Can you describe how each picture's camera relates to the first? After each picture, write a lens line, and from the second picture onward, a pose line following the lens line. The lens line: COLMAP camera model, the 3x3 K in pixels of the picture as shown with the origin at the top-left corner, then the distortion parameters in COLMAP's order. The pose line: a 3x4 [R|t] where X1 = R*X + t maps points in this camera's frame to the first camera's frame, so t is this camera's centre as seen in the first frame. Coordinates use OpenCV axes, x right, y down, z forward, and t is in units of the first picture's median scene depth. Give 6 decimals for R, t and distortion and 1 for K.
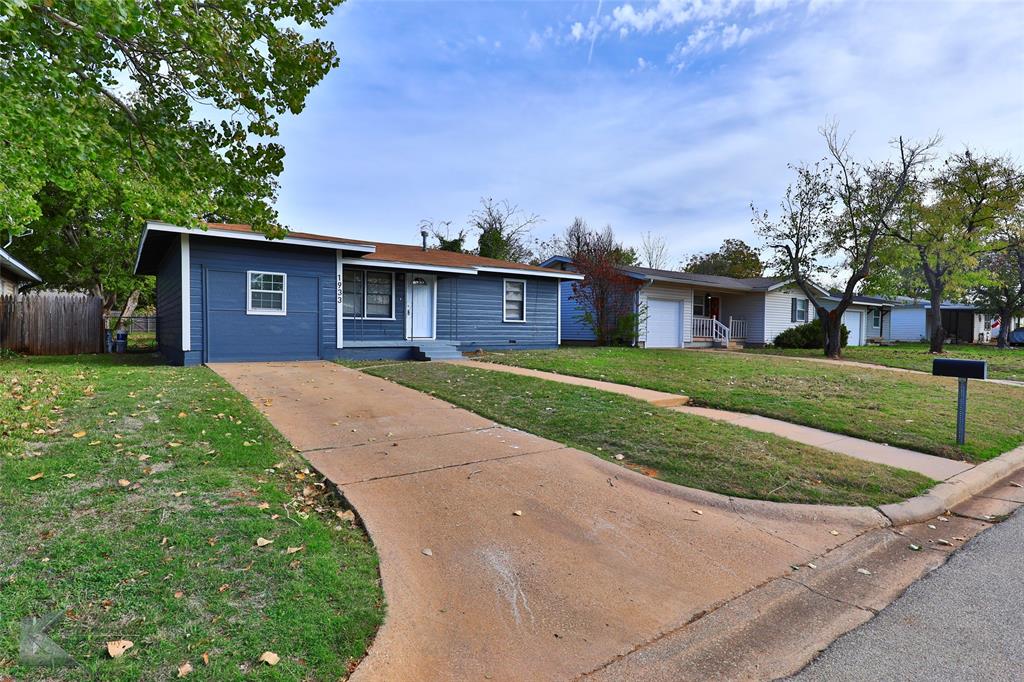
lens RADIAL K [[534.2, 0, 512.0], [0, 534.2, 341.0], [0, 0, 1]] dist [-0.002193, -0.000277]
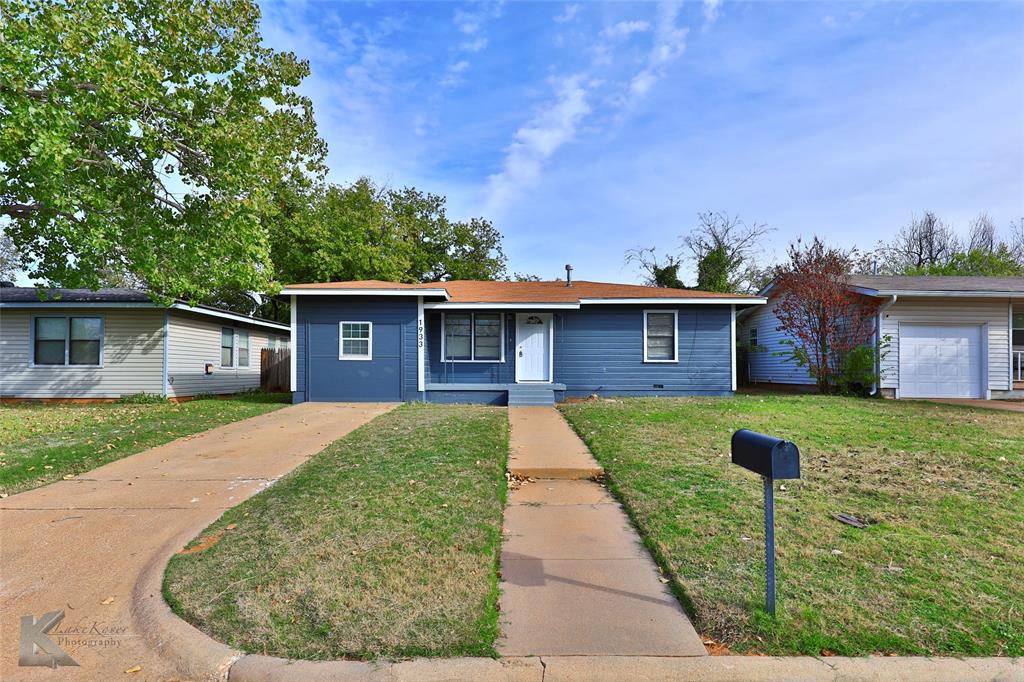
lens RADIAL K [[571.3, 0, 511.8], [0, 571.3, 376.9], [0, 0, 1]] dist [0.004325, 0.001192]
pose [[0.797455, 0.002545, -0.603372, 0.389687], [-0.007781, 0.999951, -0.006067, -0.006664], [0.603328, 0.009533, 0.797436, 0.181980]]
